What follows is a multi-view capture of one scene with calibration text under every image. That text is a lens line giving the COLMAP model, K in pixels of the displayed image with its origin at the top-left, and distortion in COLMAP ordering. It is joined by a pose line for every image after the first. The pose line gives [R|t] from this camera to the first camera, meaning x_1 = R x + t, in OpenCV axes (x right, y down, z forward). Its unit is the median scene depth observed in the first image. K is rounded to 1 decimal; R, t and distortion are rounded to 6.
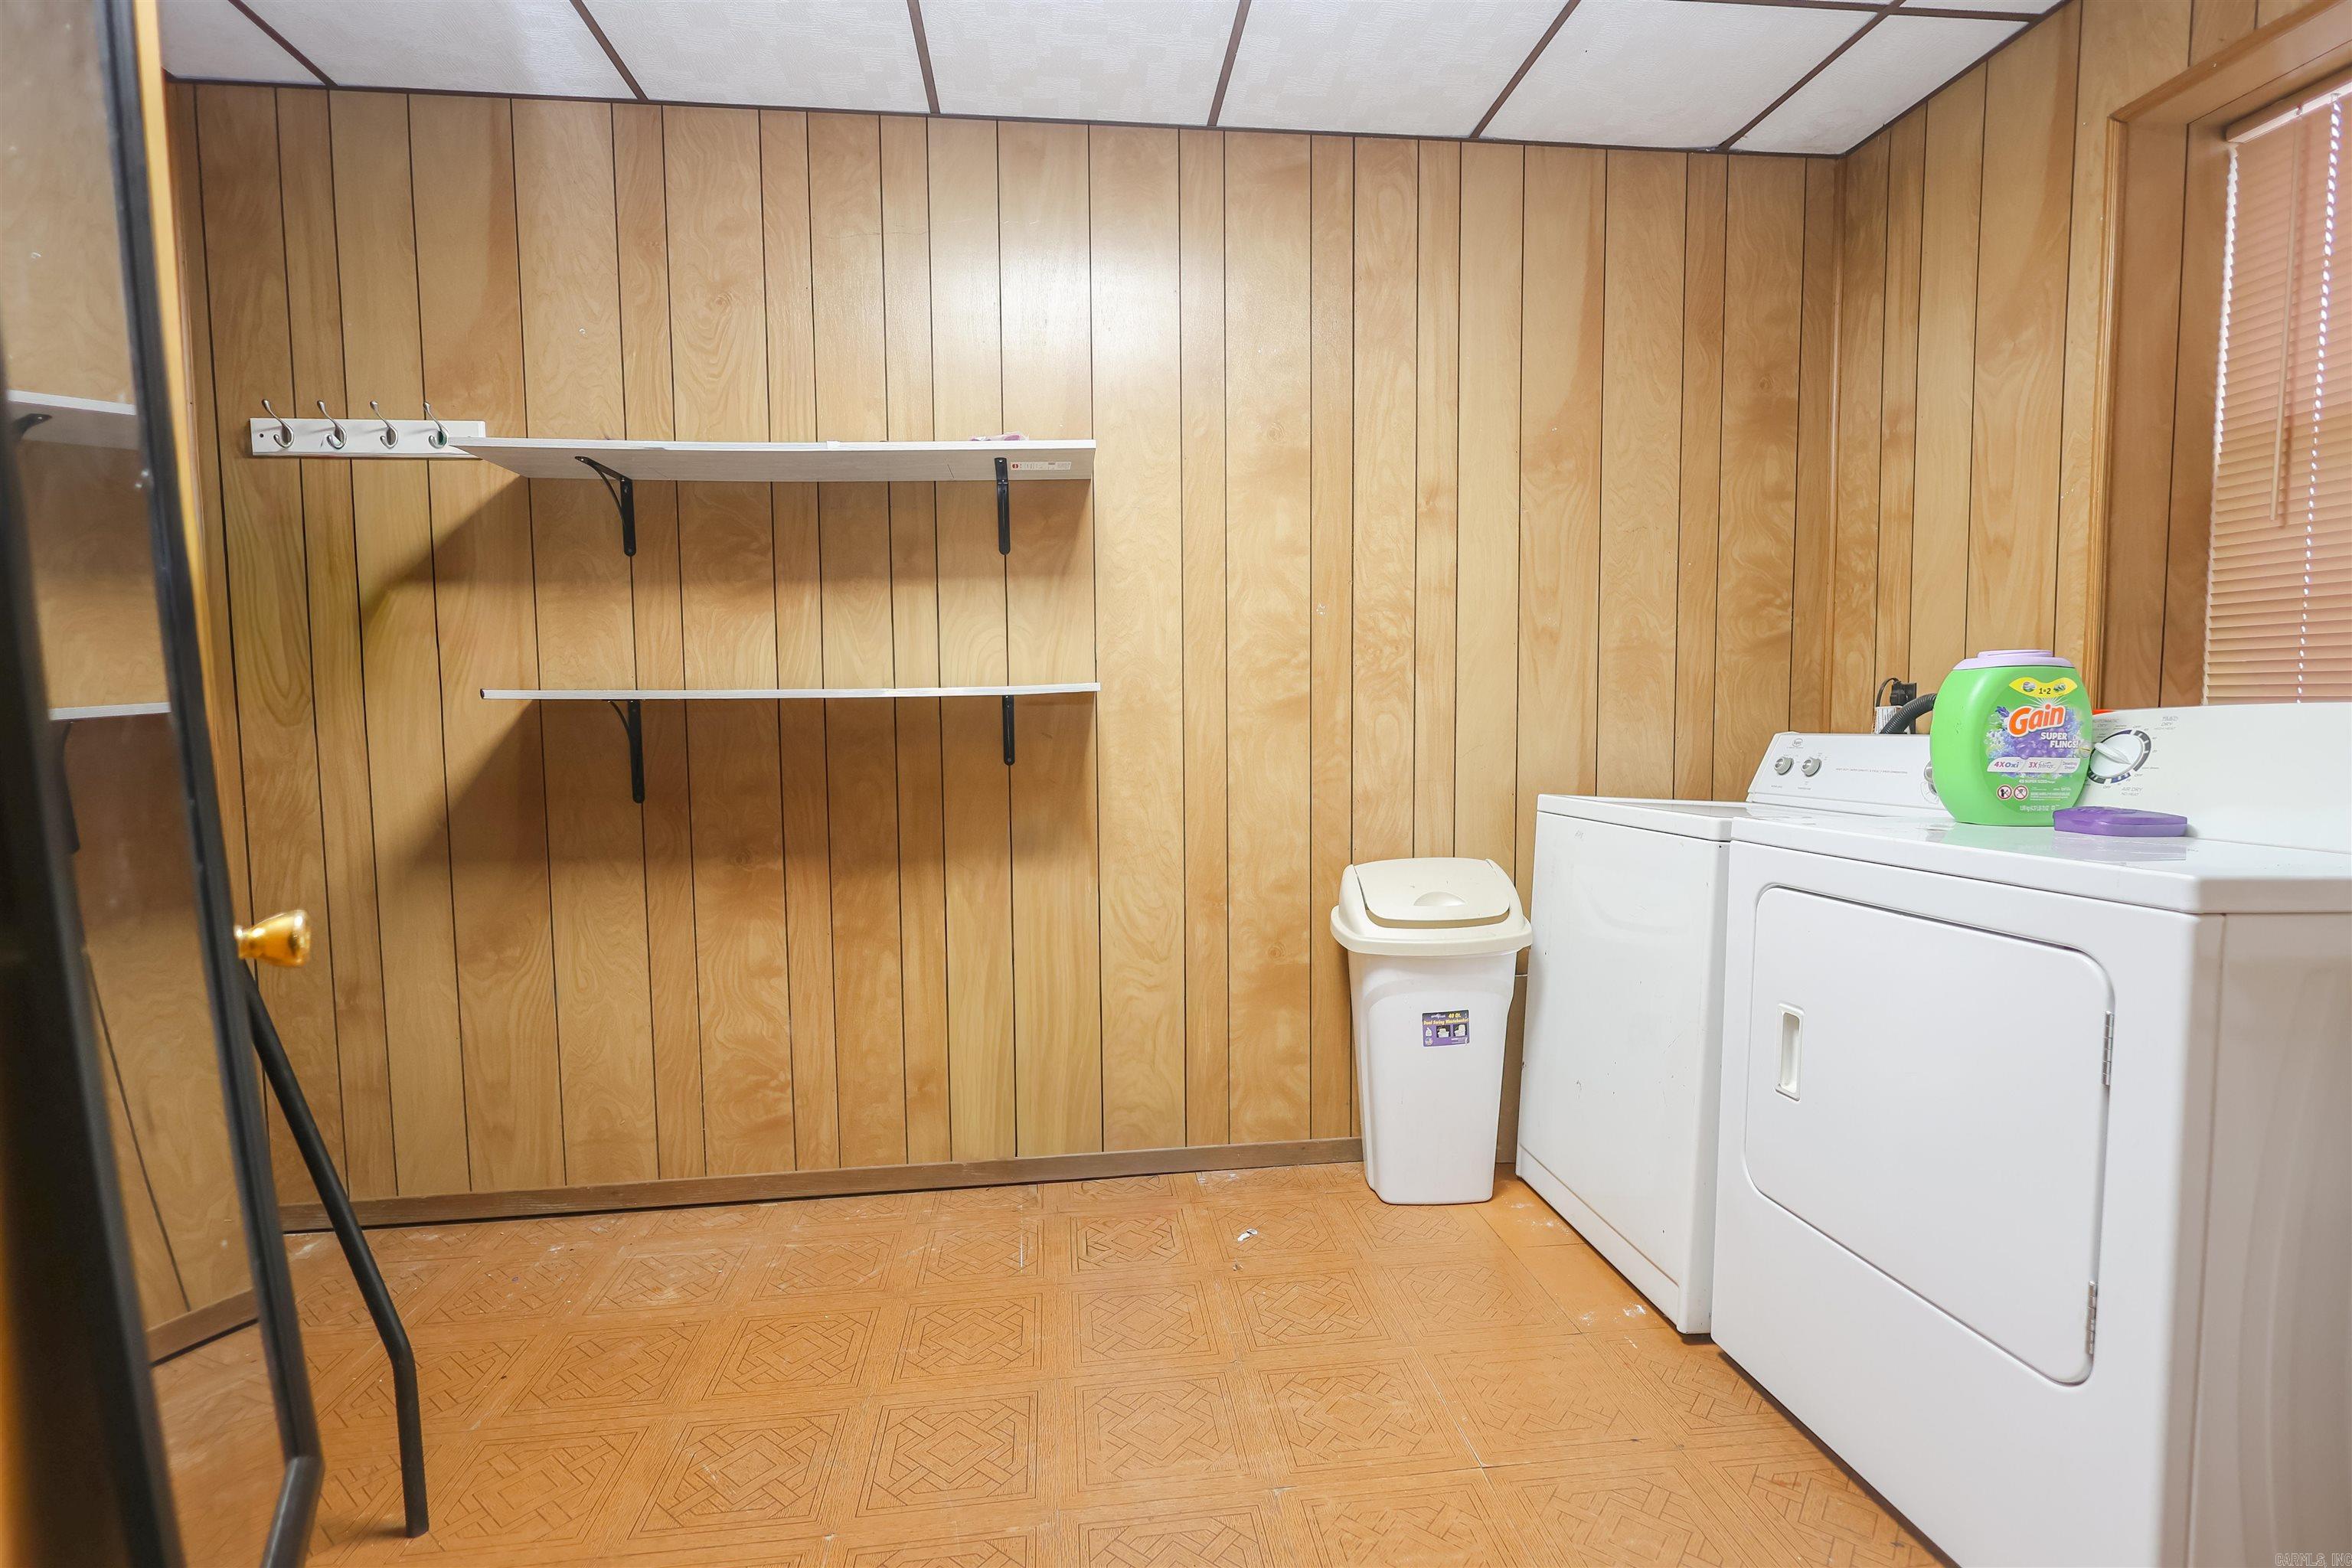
lens RADIAL K [[1085.5, 0, 1165.3], [0, 1085.5, 790.8], [0, 0, 1]] dist [-0.000925, 0.000535]
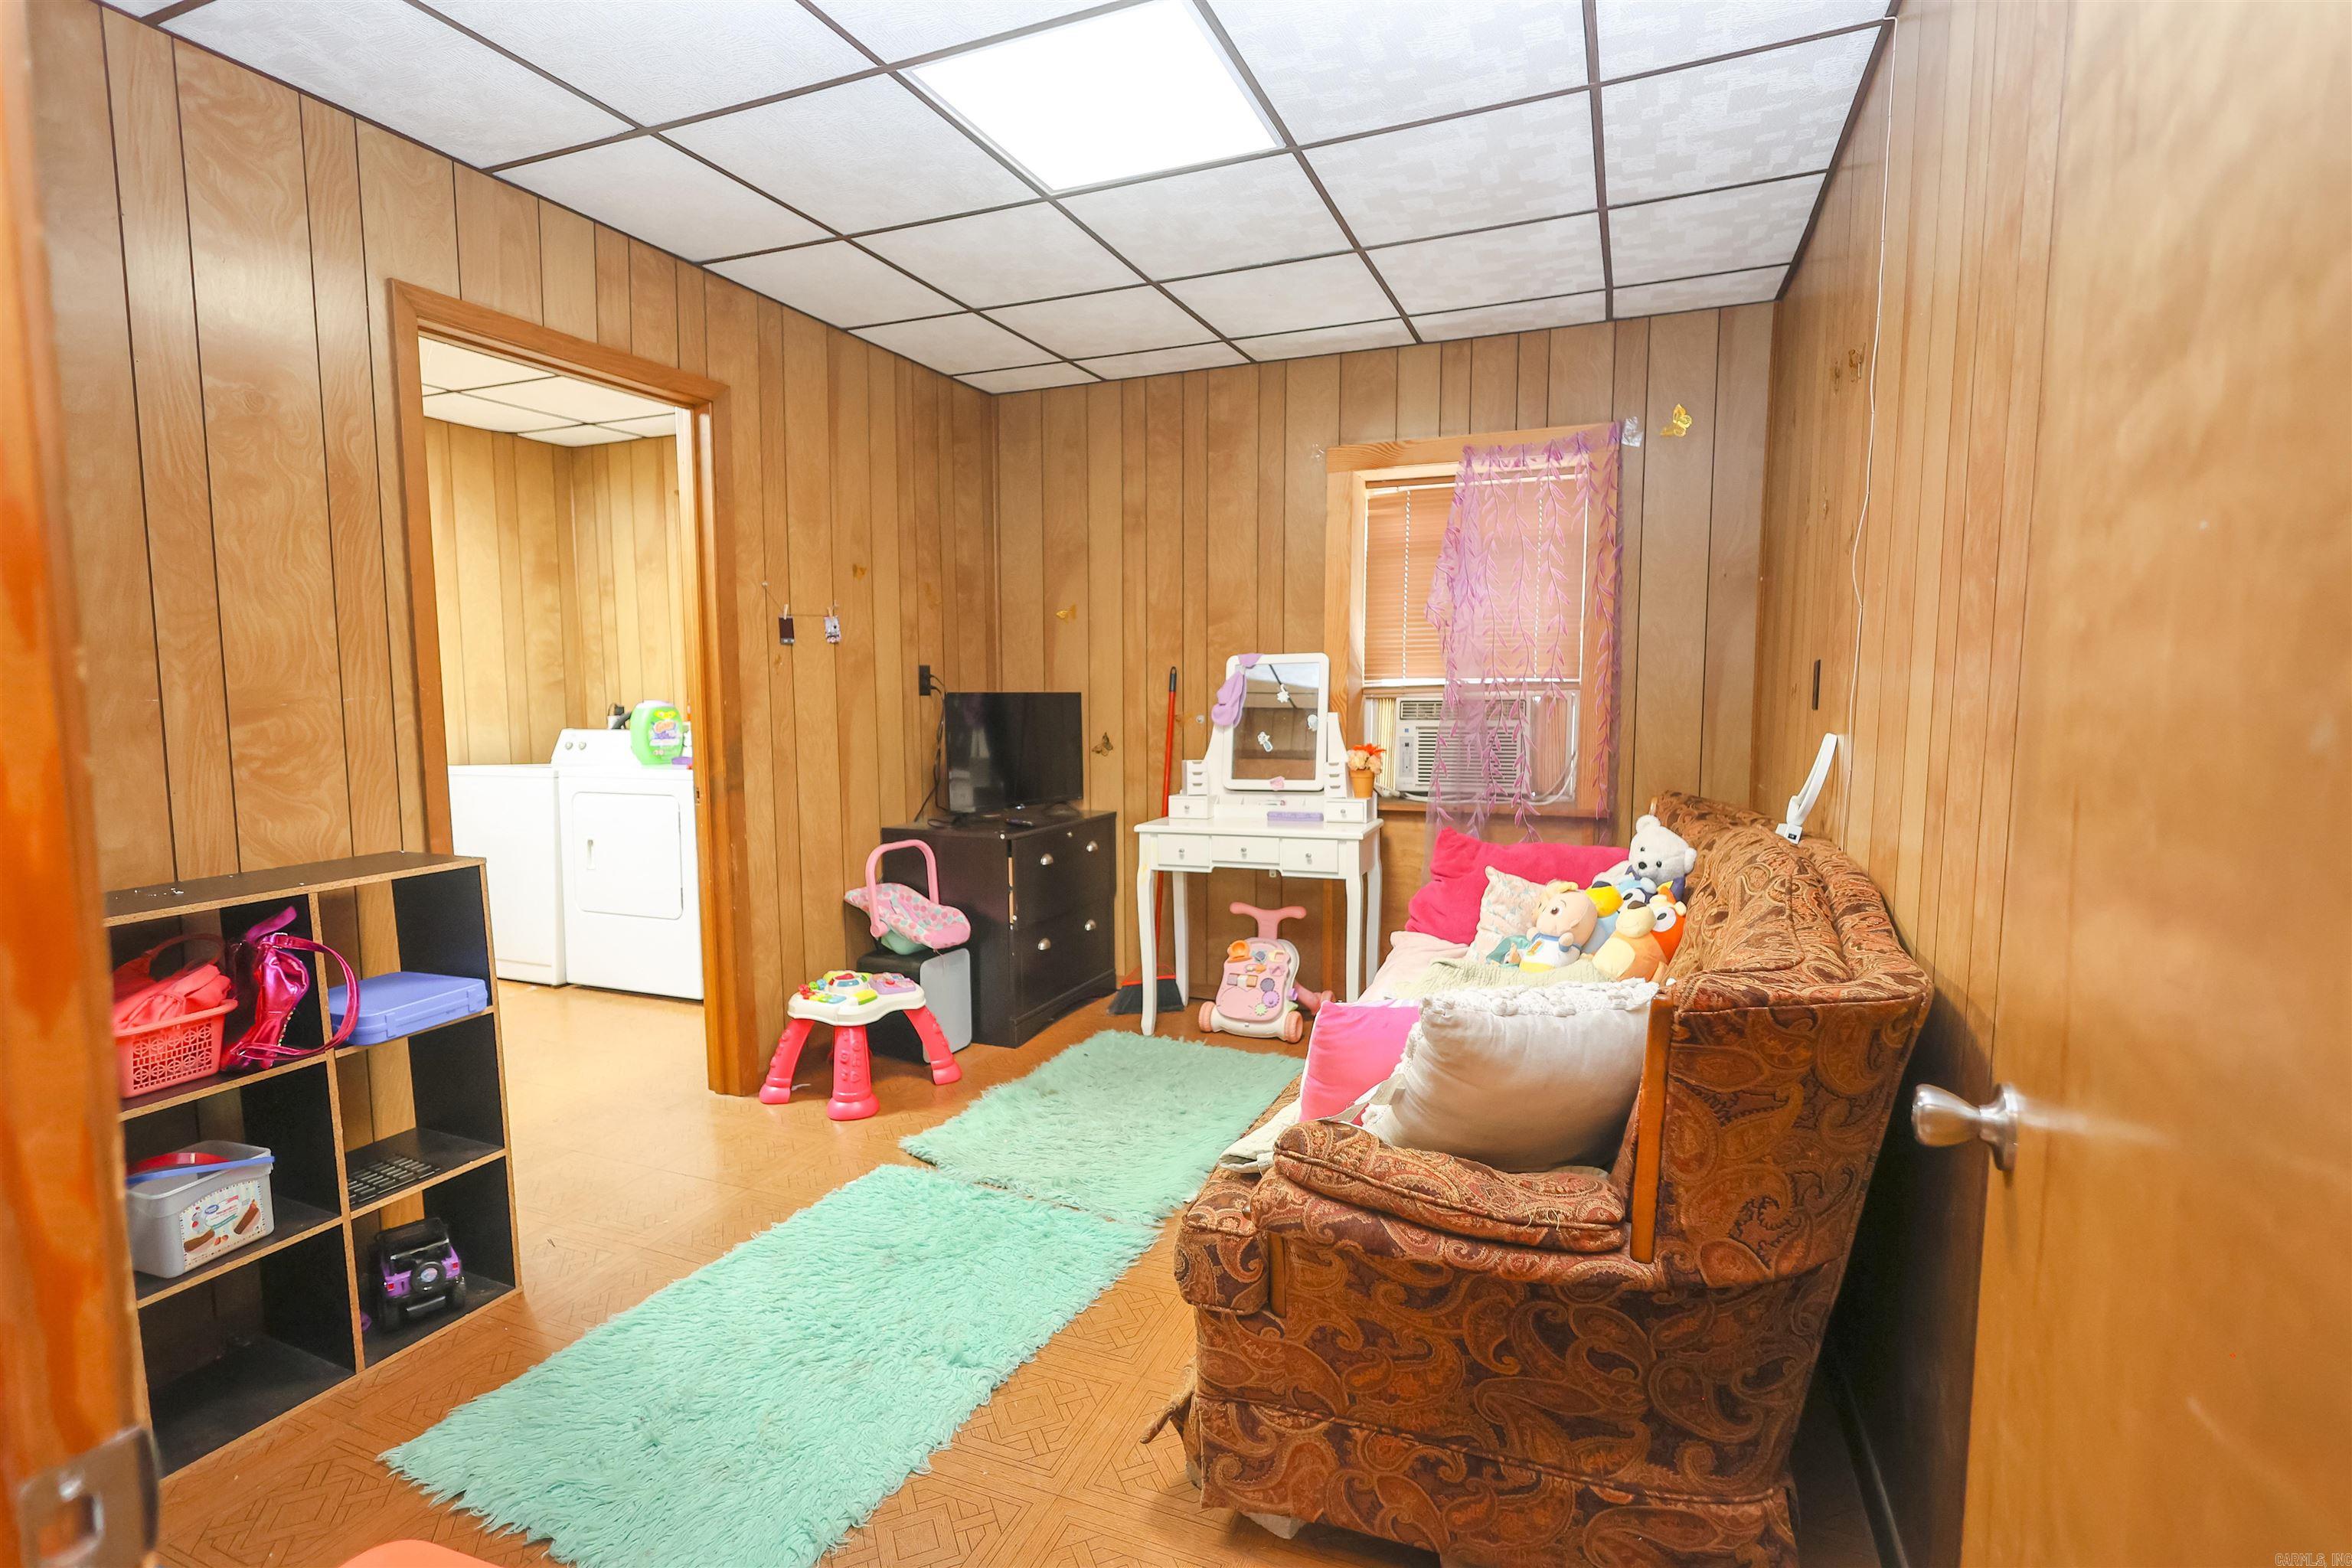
lens RADIAL K [[1085.5, 0, 1184.7], [0, 1085.5, 800.8], [0, 0, 1]] dist [-0.000925, 0.000535]
pose [[0.483764, -0.077560, 0.871755, -0.654670], [0.054271, 0.996807, 0.058570, 0.022962], [-0.873514, 0.018977, 0.486428, -1.002198]]
